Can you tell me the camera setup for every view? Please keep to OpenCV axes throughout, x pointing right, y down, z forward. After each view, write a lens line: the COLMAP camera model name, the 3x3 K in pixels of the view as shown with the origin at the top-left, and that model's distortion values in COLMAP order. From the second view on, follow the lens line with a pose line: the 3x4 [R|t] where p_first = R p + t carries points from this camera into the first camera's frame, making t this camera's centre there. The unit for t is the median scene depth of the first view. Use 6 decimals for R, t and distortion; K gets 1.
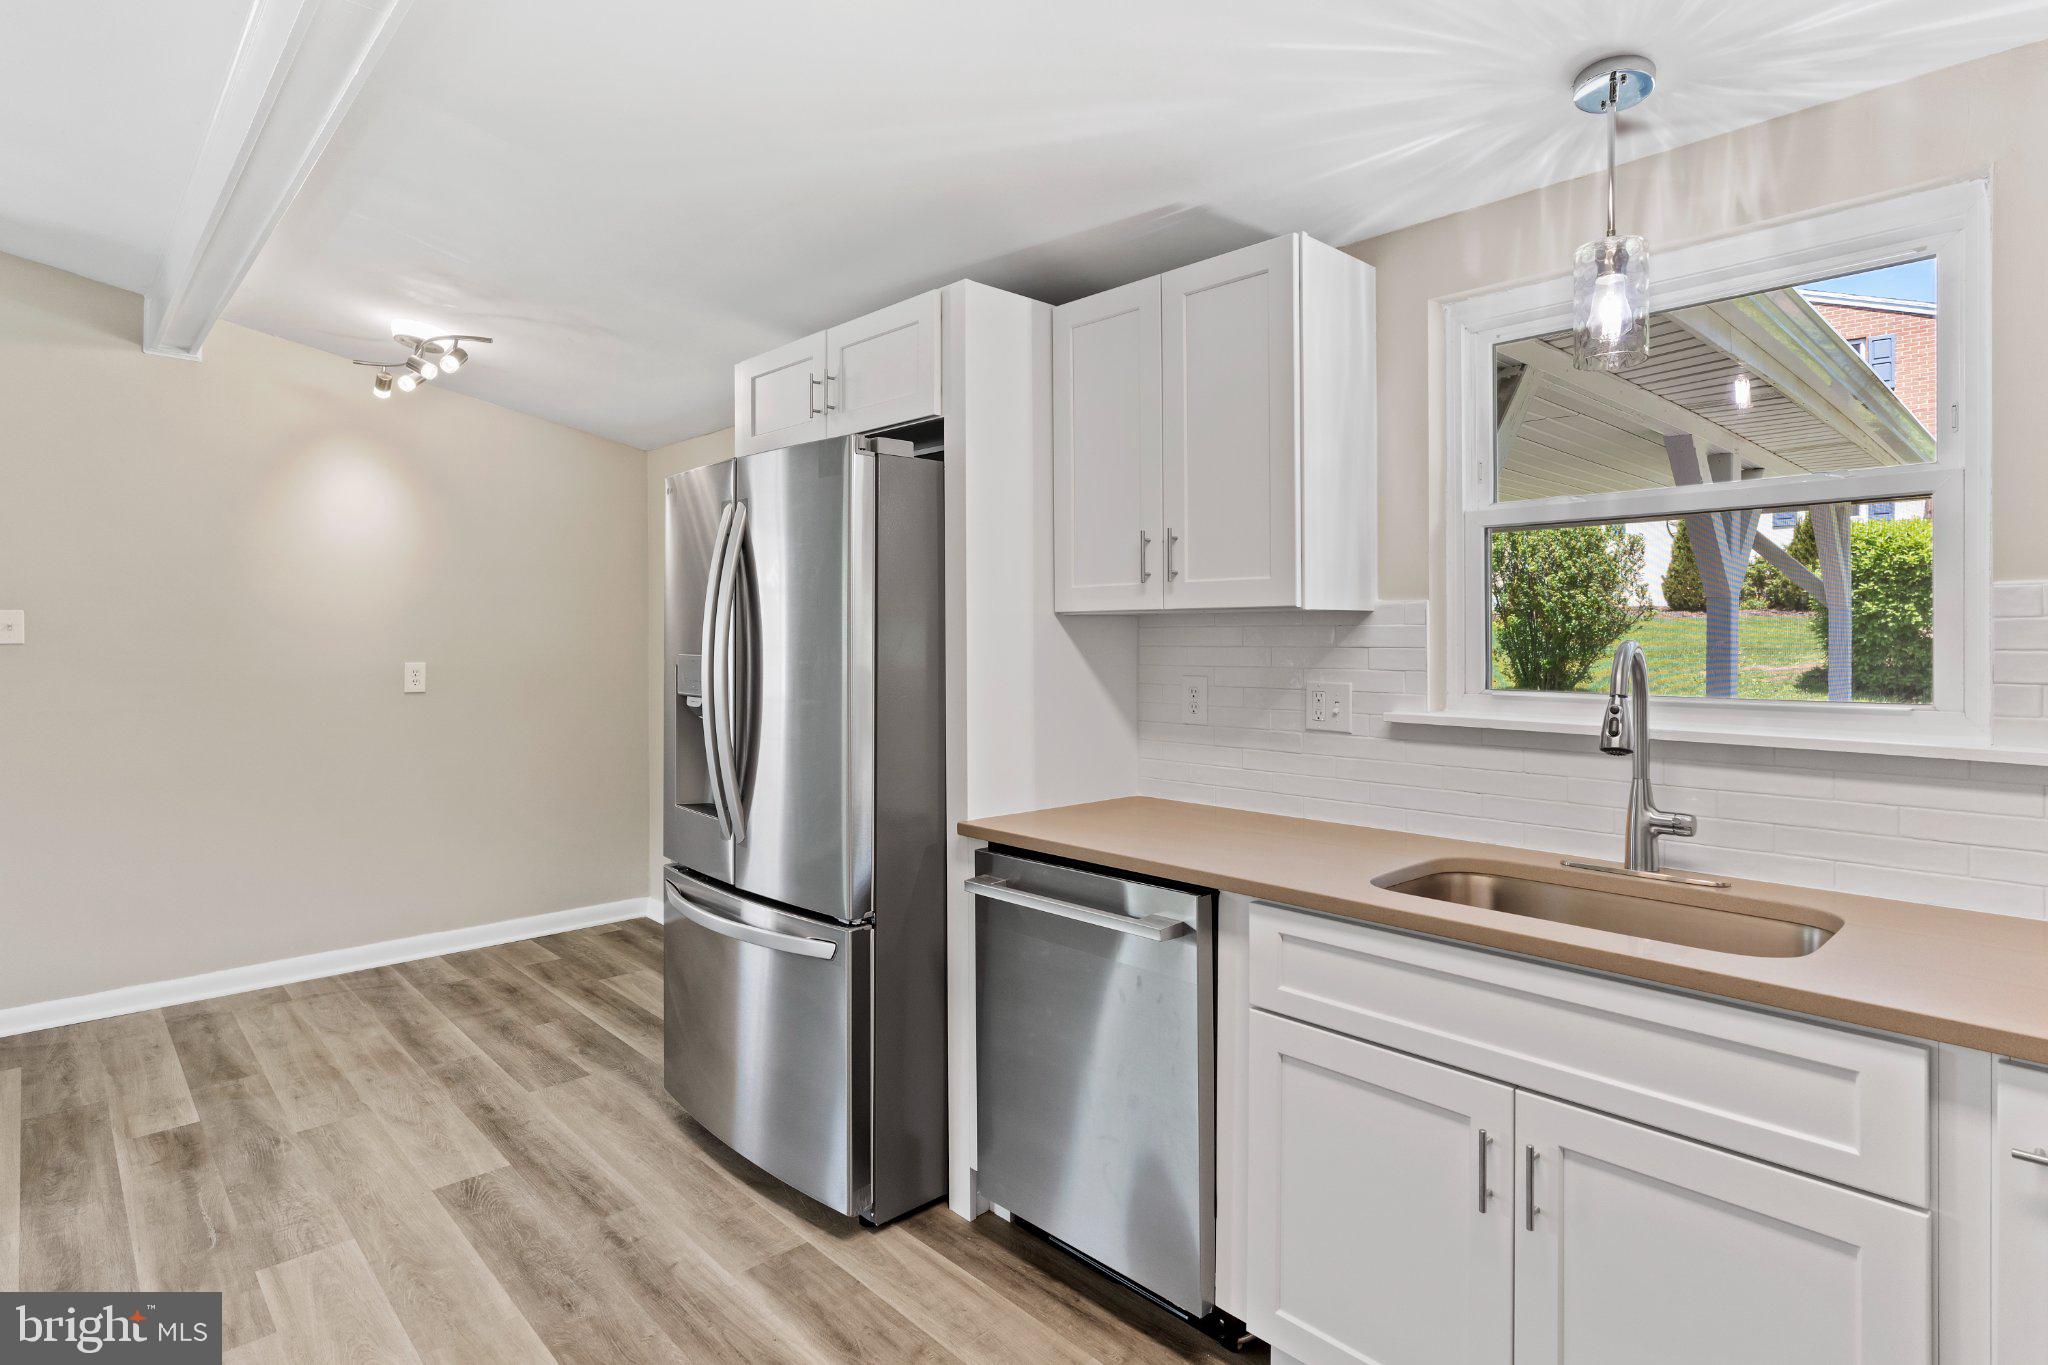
lens RADIAL K [[1060.7, 0, 1022.0], [0, 1060.7, 642.2], [0, 0, 1]] dist [-0.009552, 0.005475]
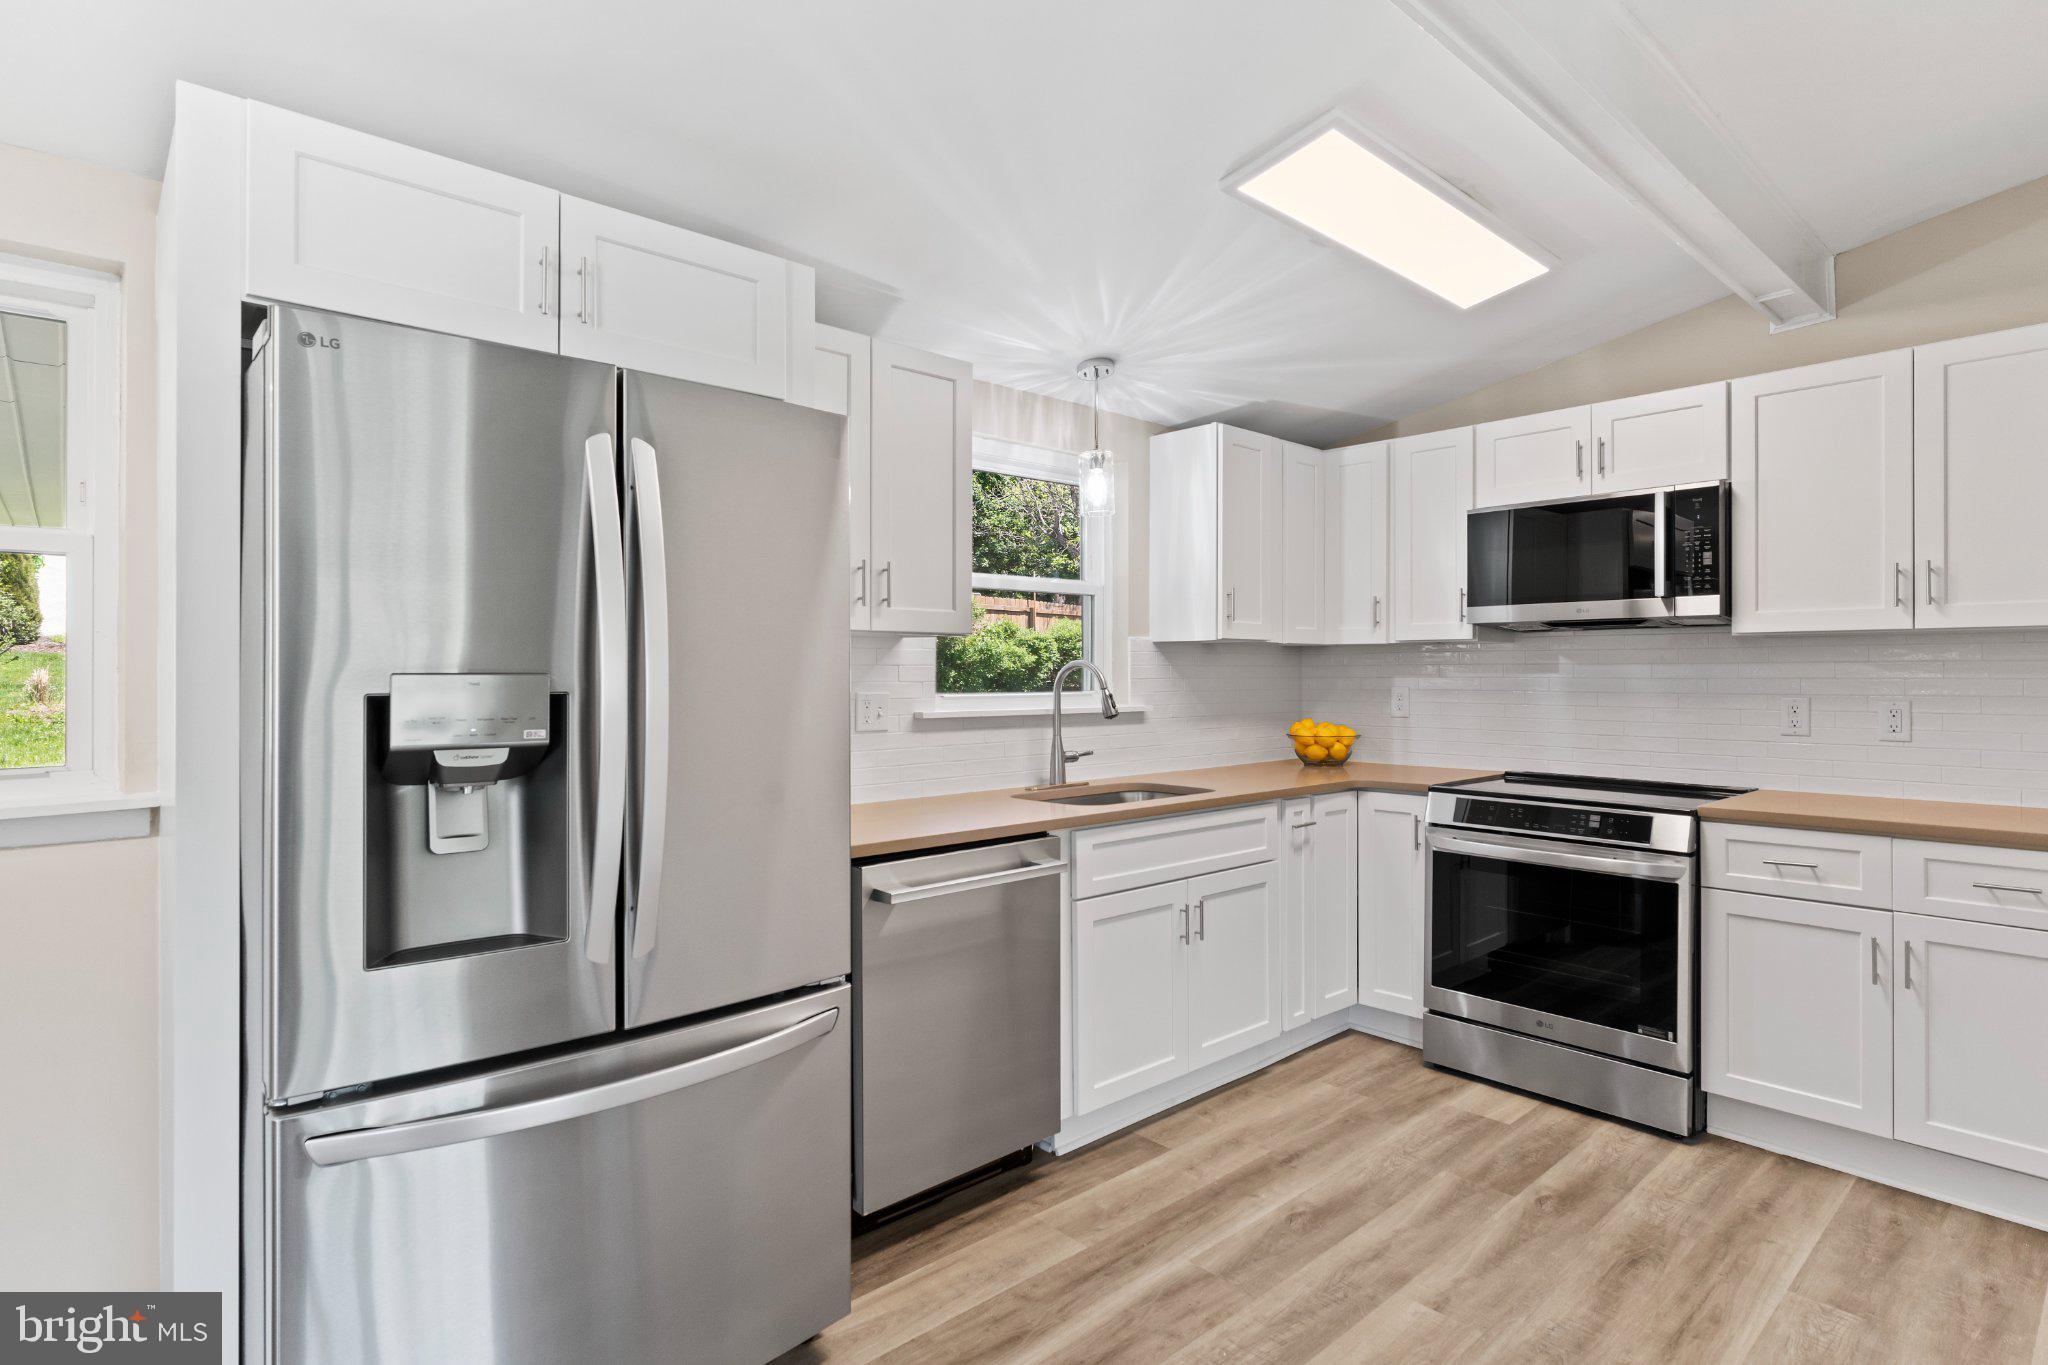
lens RADIAL K [[1060.7, 0, 1031.8], [0, 1060.7, 670.2], [0, 0, 1]] dist [-0.009552, 0.005475]
pose [[0.009198, 0.002268, 0.999955, -1.058020], [0.006198, 0.999978, -0.002325, 0.016429], [-0.999938, 0.006219, 0.009184, 0.857353]]
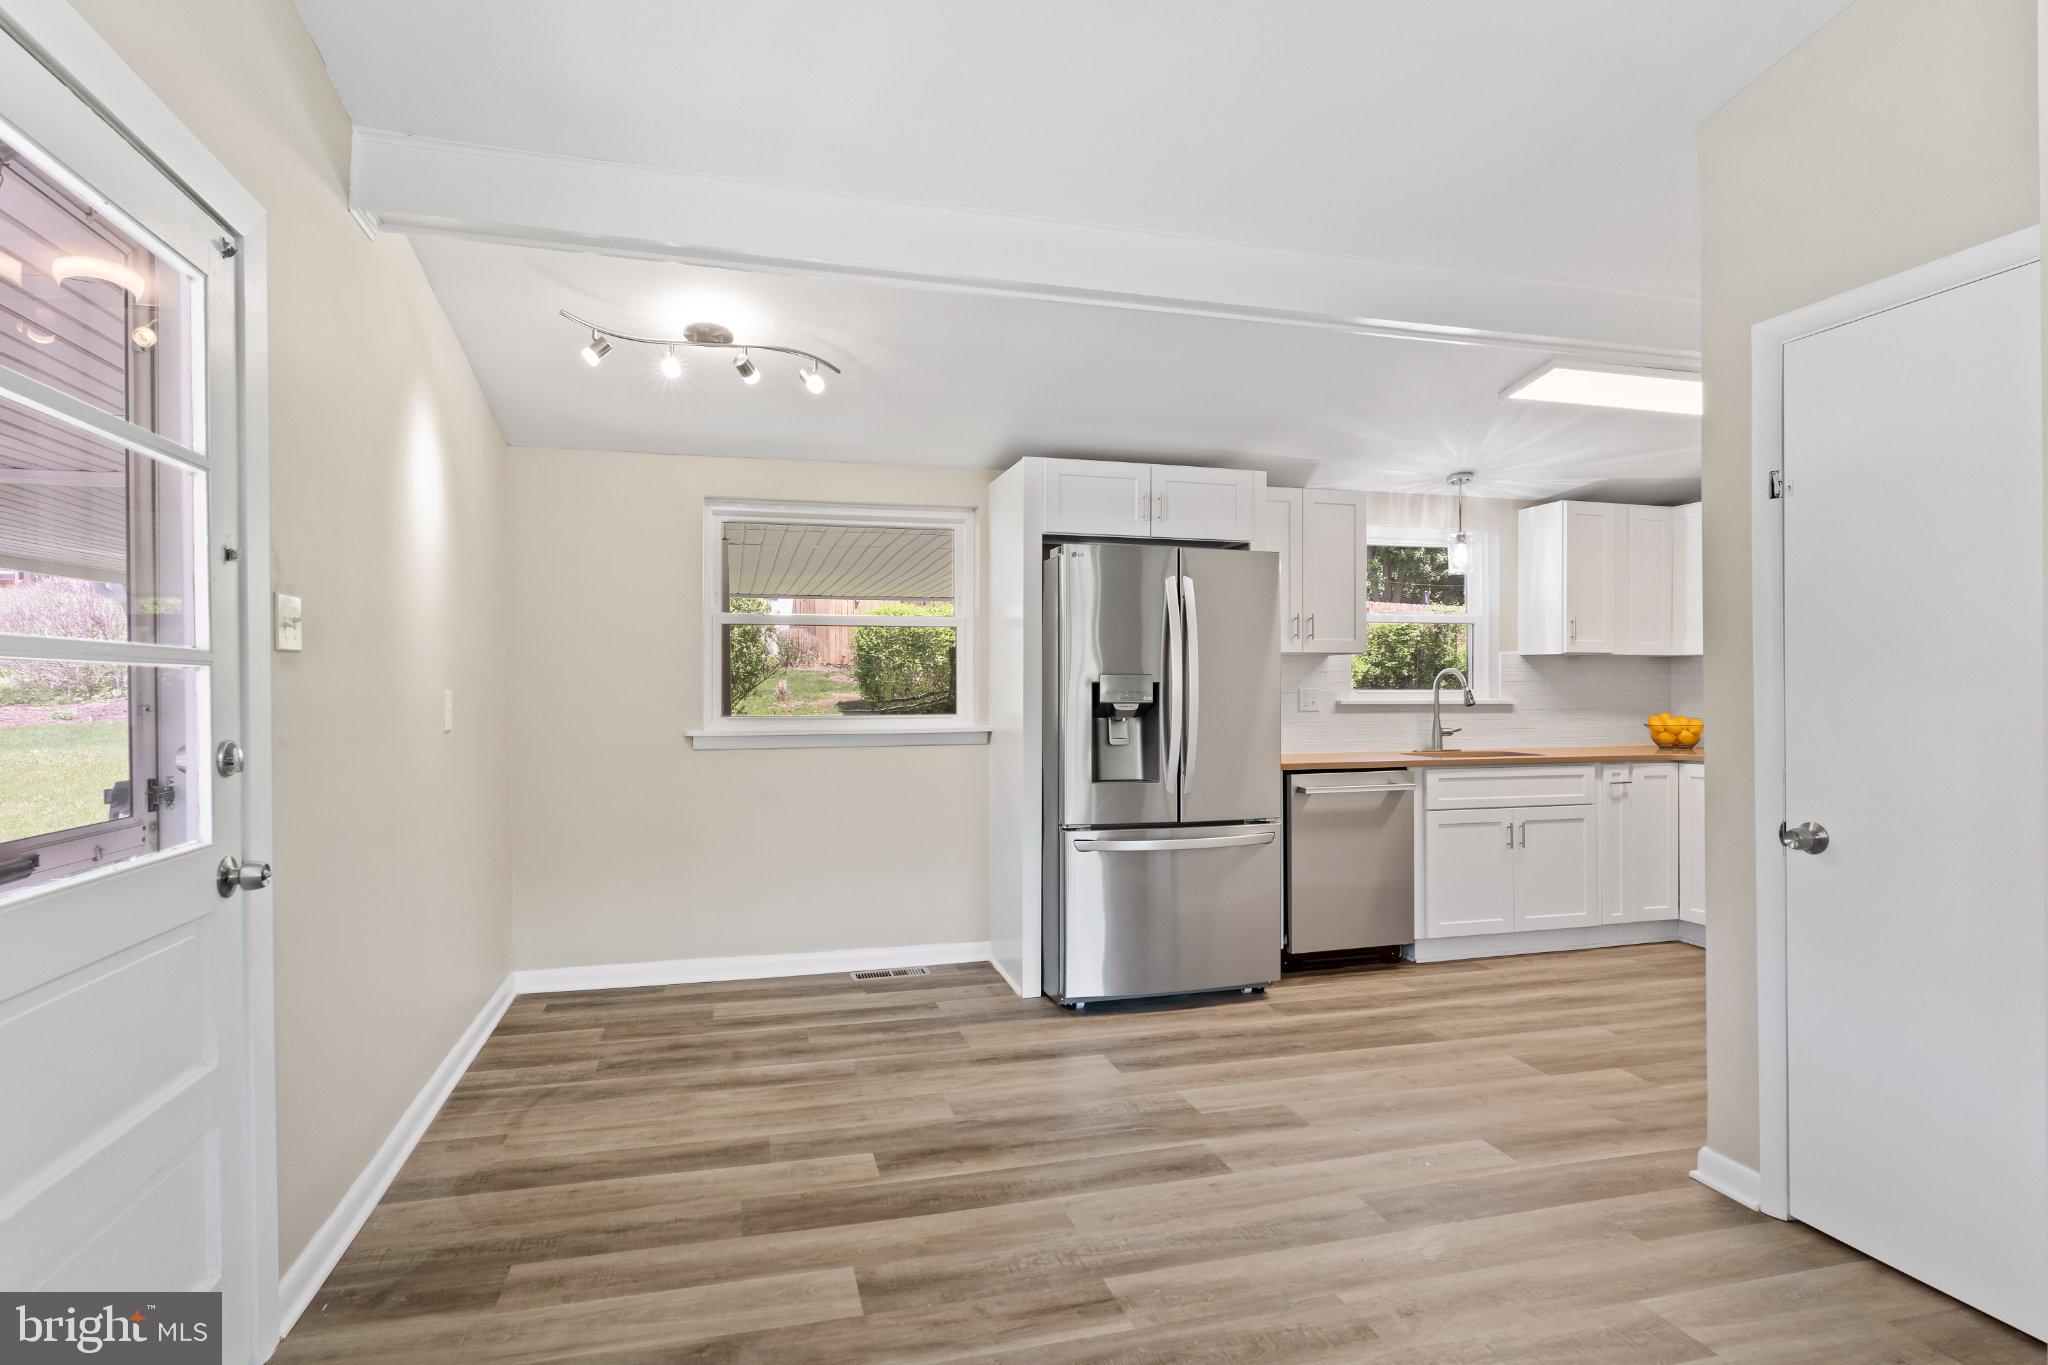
lens RADIAL K [[1060.7, 0, 1016.8], [0, 1060.7, 684.8], [0, 0, 1]] dist [-0.009552, 0.005475]
pose [[0.470498, 0.000363, 0.882401, -2.037120], [0.005822, 0.999977, -0.003515, 0.037402], [-0.882382, 0.006791, 0.470485, 0.549115]]
